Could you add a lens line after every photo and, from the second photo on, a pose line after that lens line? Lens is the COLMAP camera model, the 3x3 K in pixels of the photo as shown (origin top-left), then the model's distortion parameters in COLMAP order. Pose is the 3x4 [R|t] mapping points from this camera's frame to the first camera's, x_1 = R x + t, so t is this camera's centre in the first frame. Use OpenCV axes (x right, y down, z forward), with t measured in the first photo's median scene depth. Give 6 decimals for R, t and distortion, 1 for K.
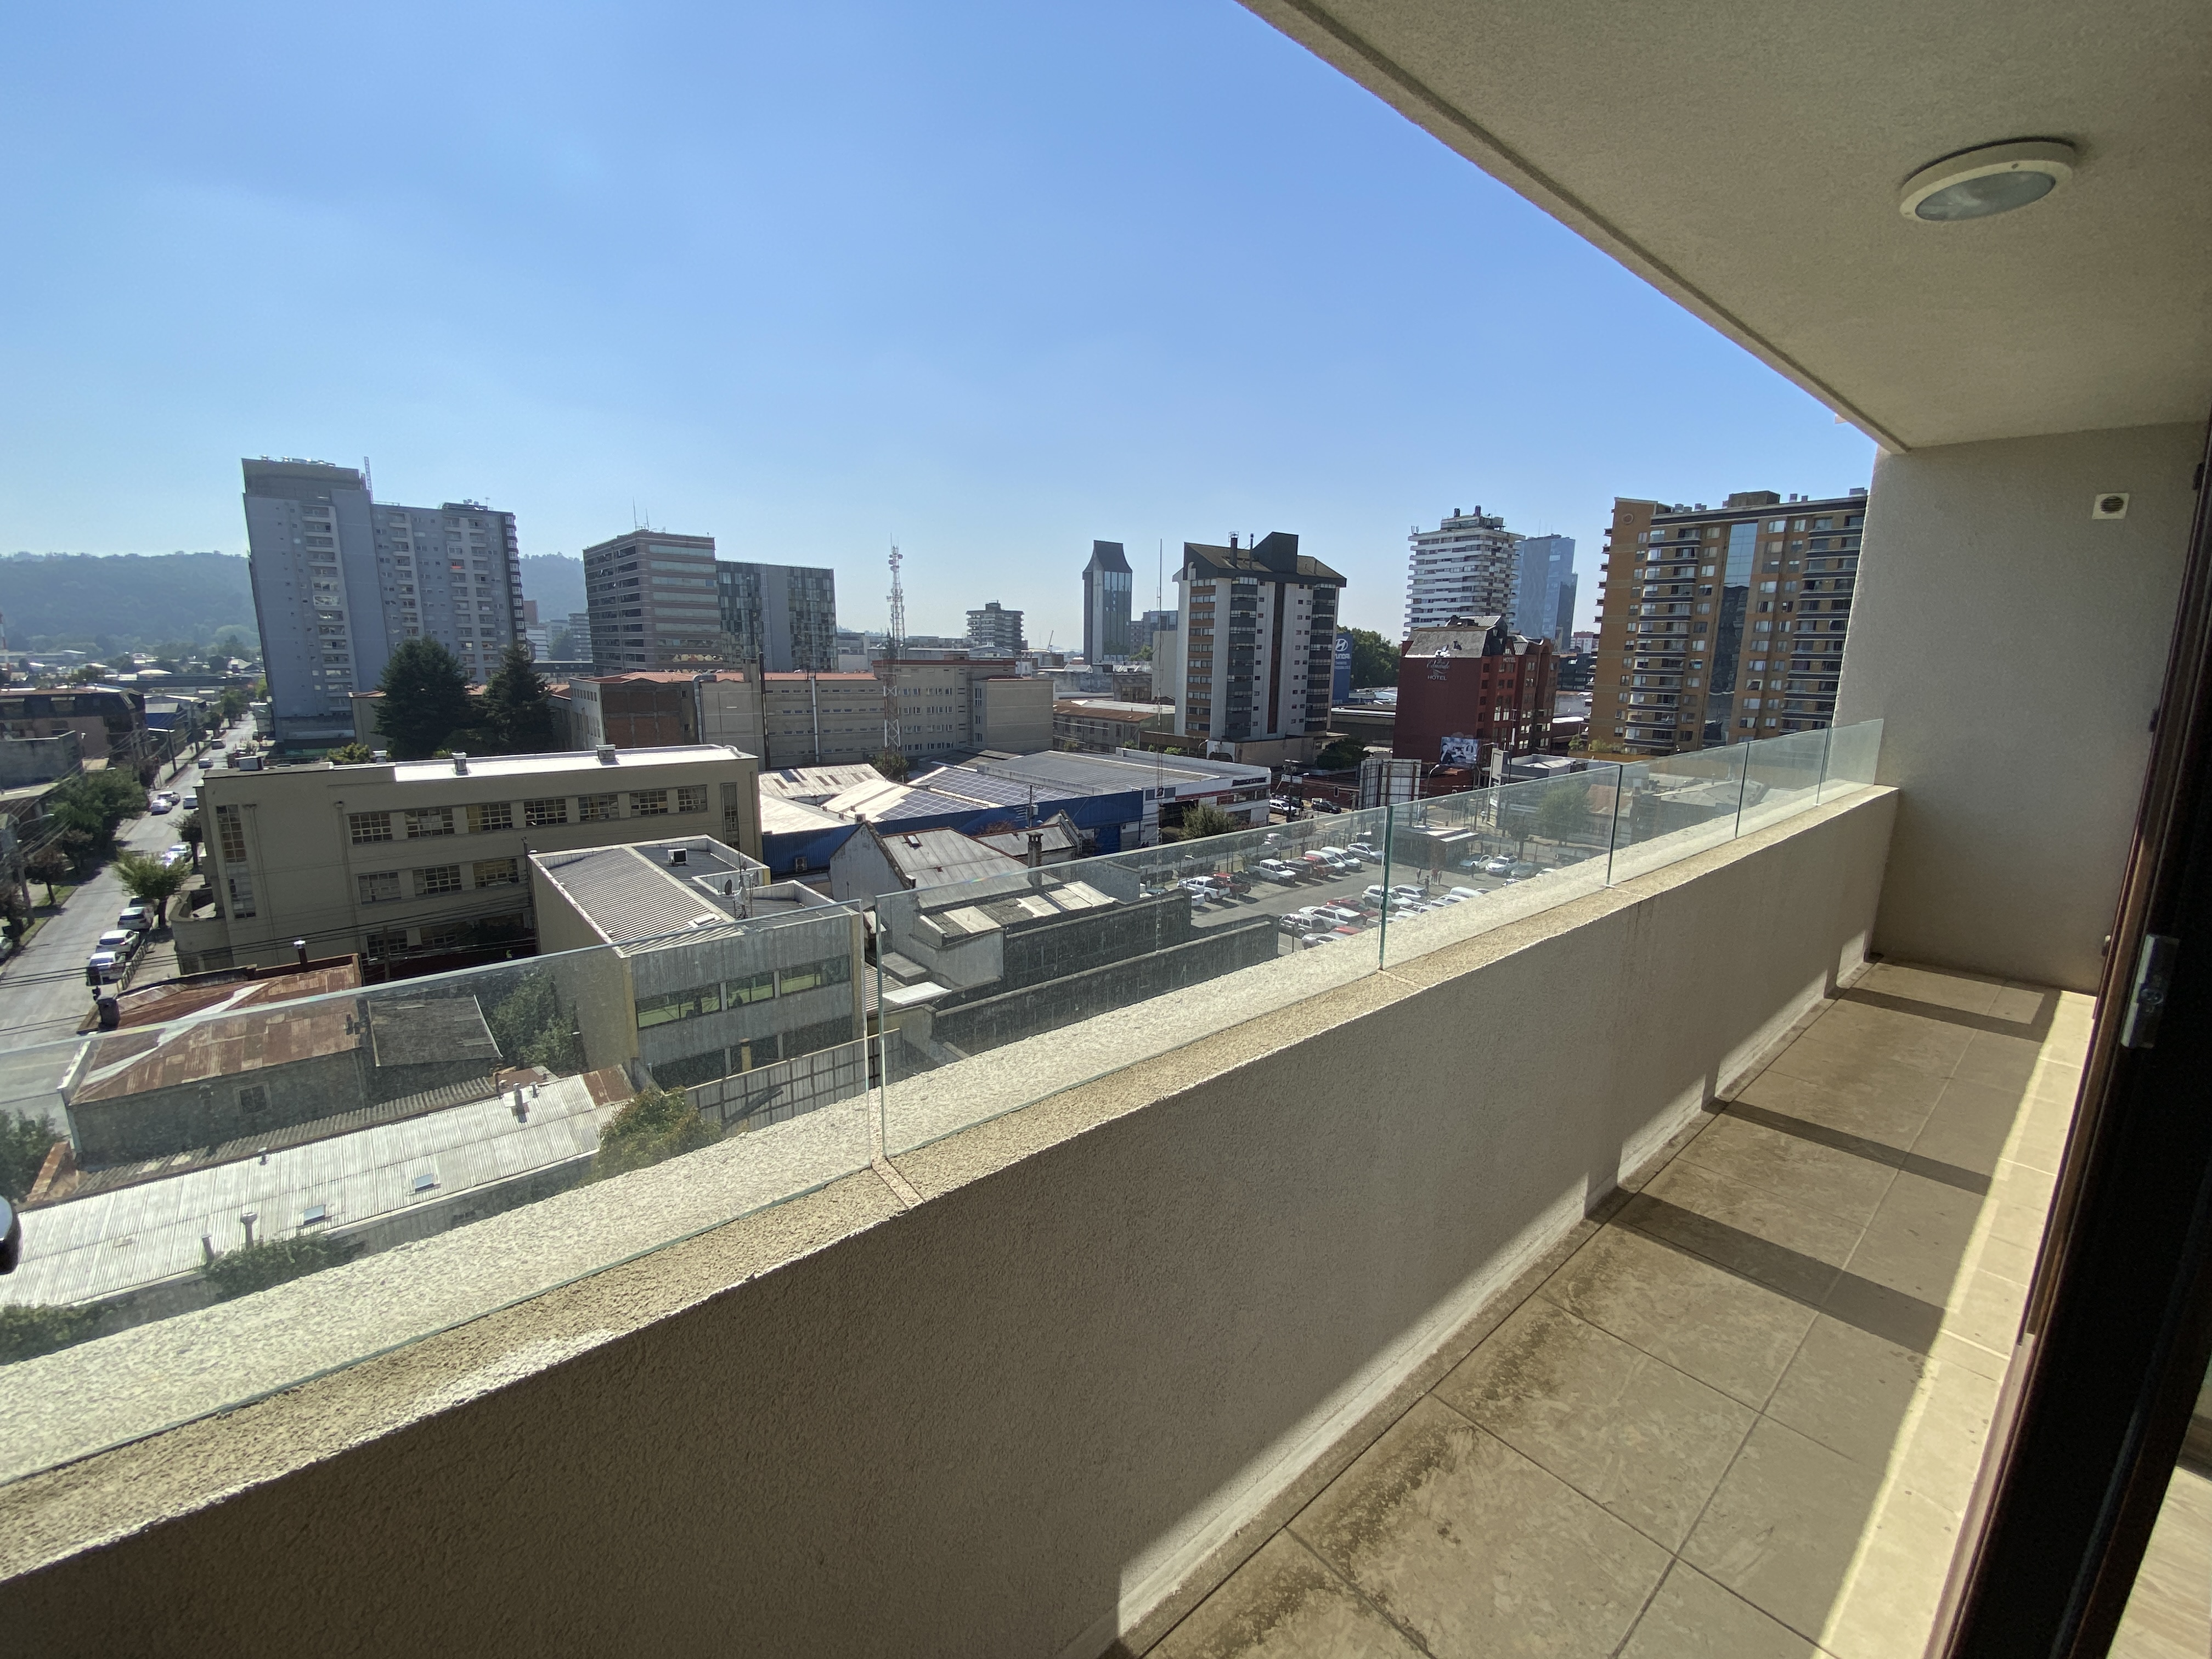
lens RADIAL K [[909.9, 0, 1100.2], [0, 909.9, 826.2], [0, 0, 1]] dist [0.023290, -0.023131]
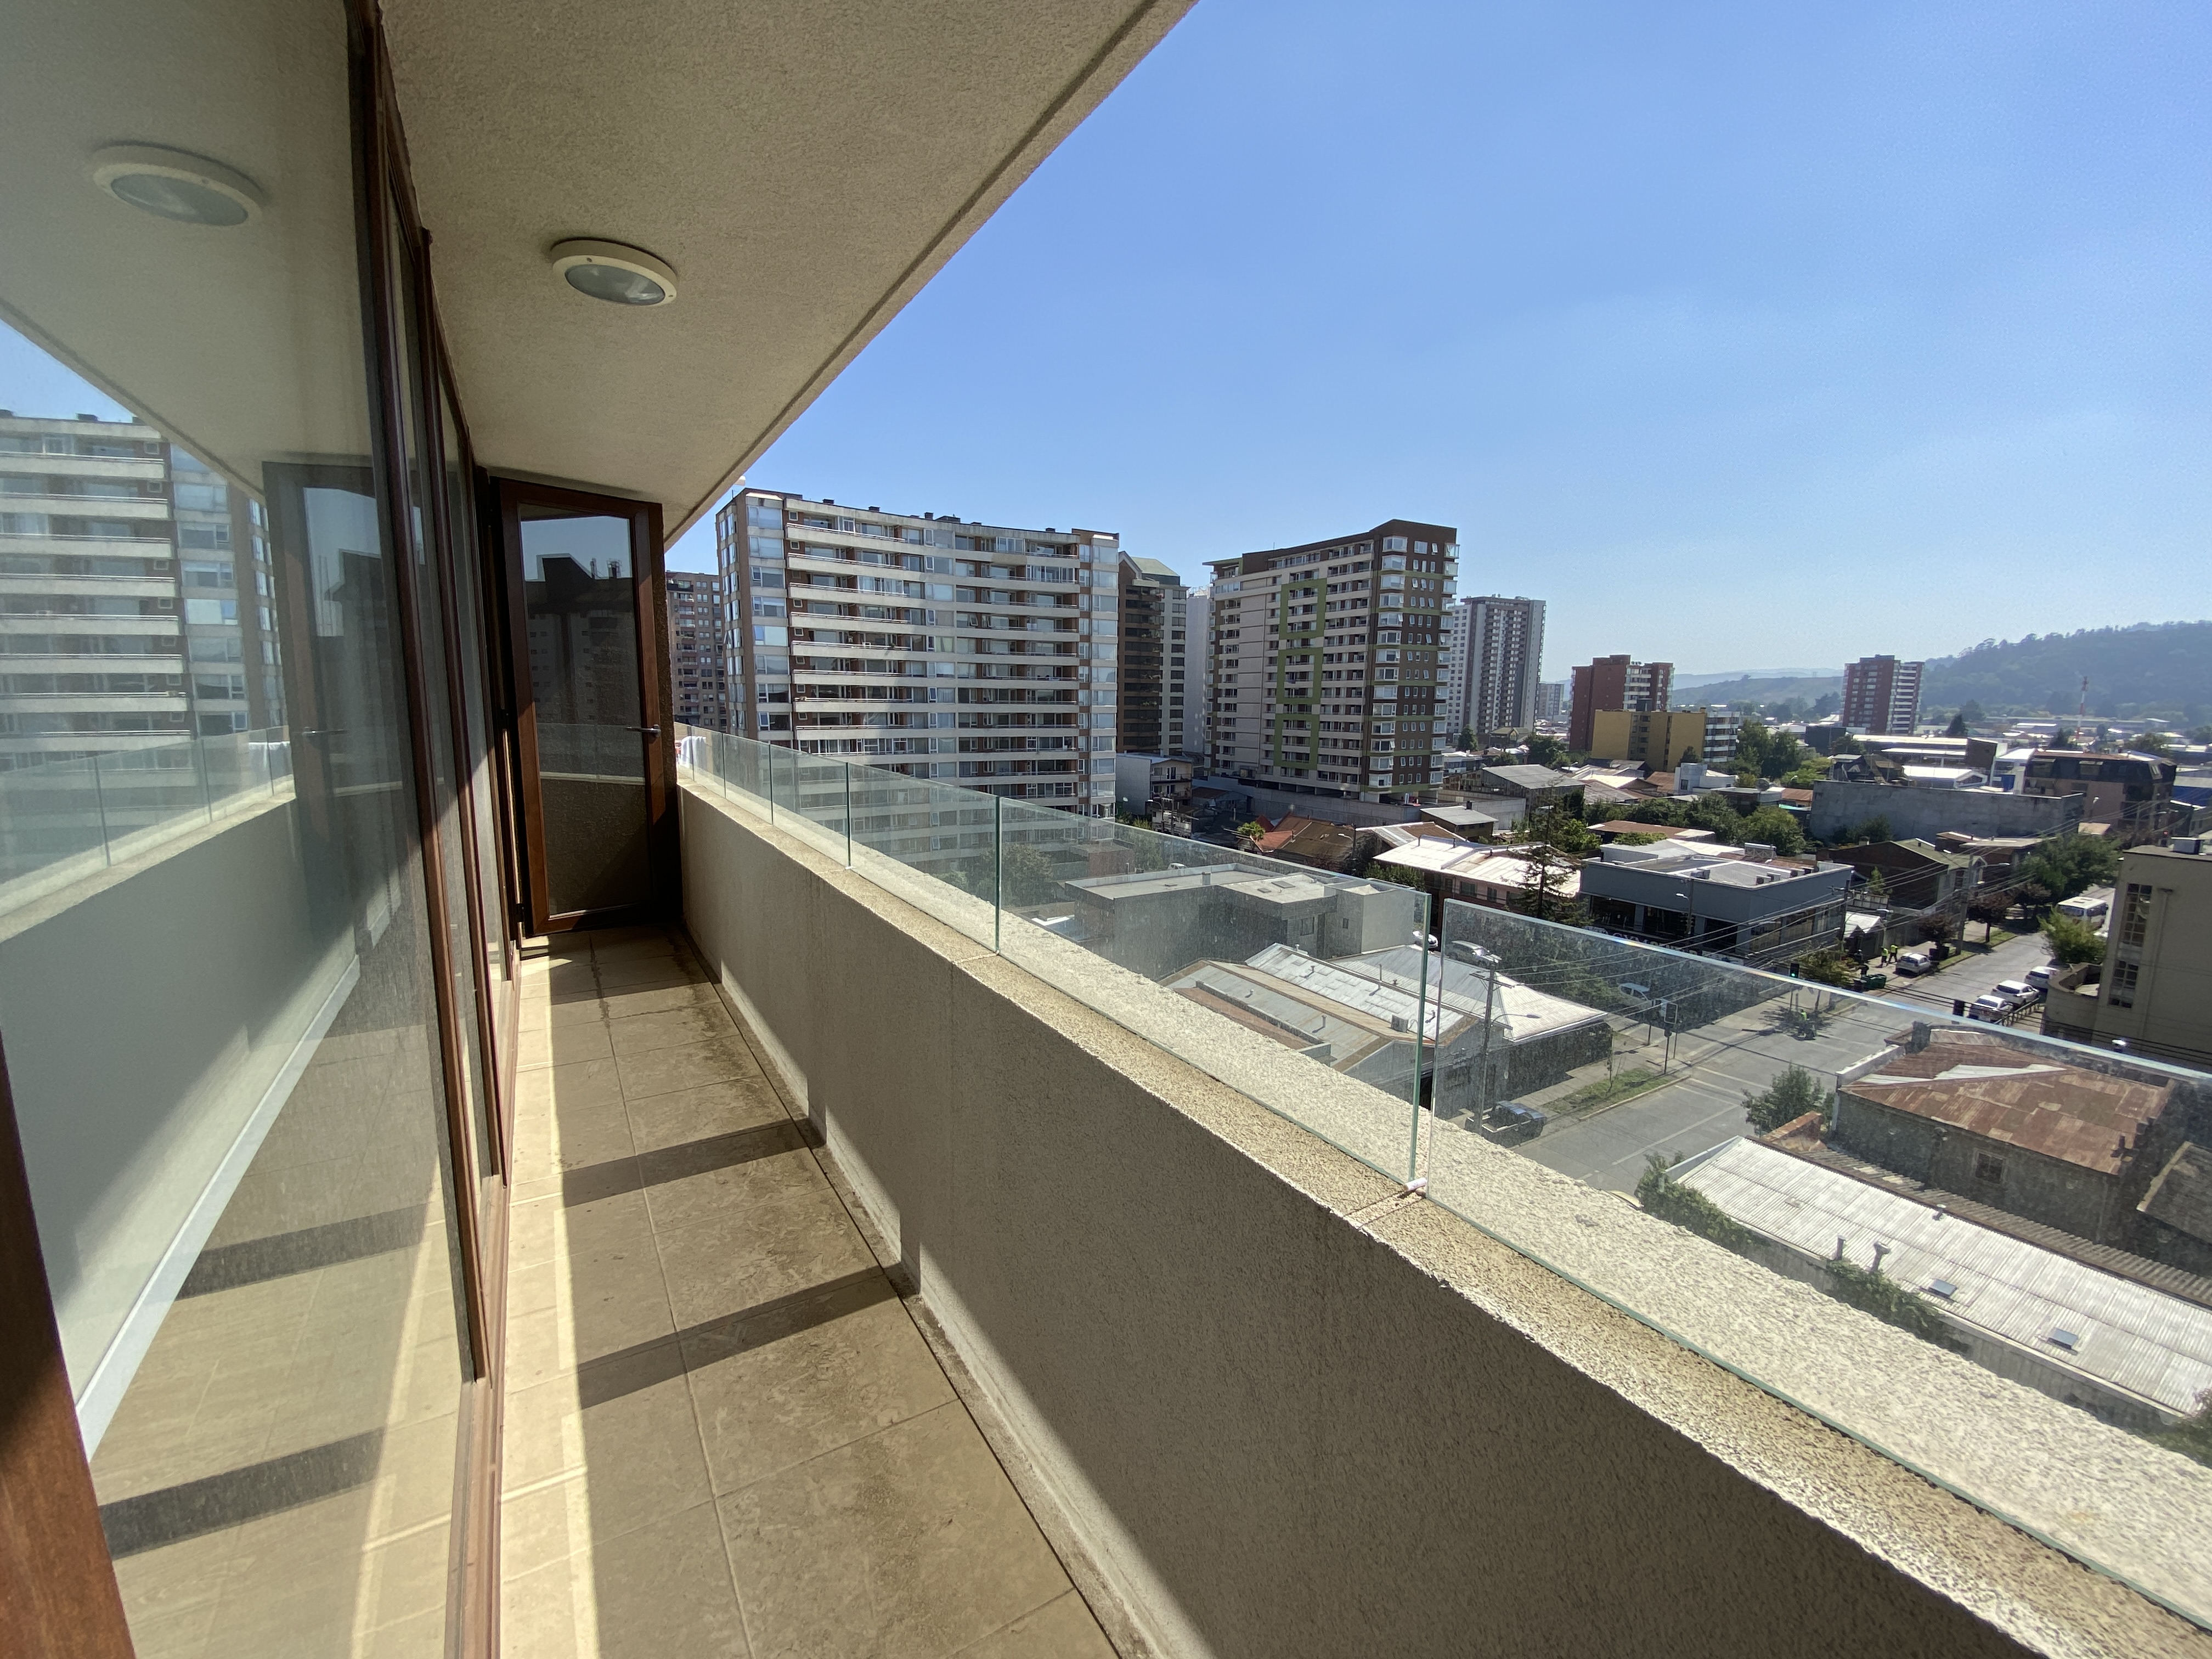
lens RADIAL K [[909.9, 0, 1100.2], [0, 909.9, 826.2], [0, 0, 1]] dist [0.023290, -0.023131]
pose [[-0.153148, 0.127044, -0.980003, 0.141103], [-0.199686, 0.967265, 0.156599, -0.020002], [0.967818, 0.219676, -0.122766, 0.125155]]
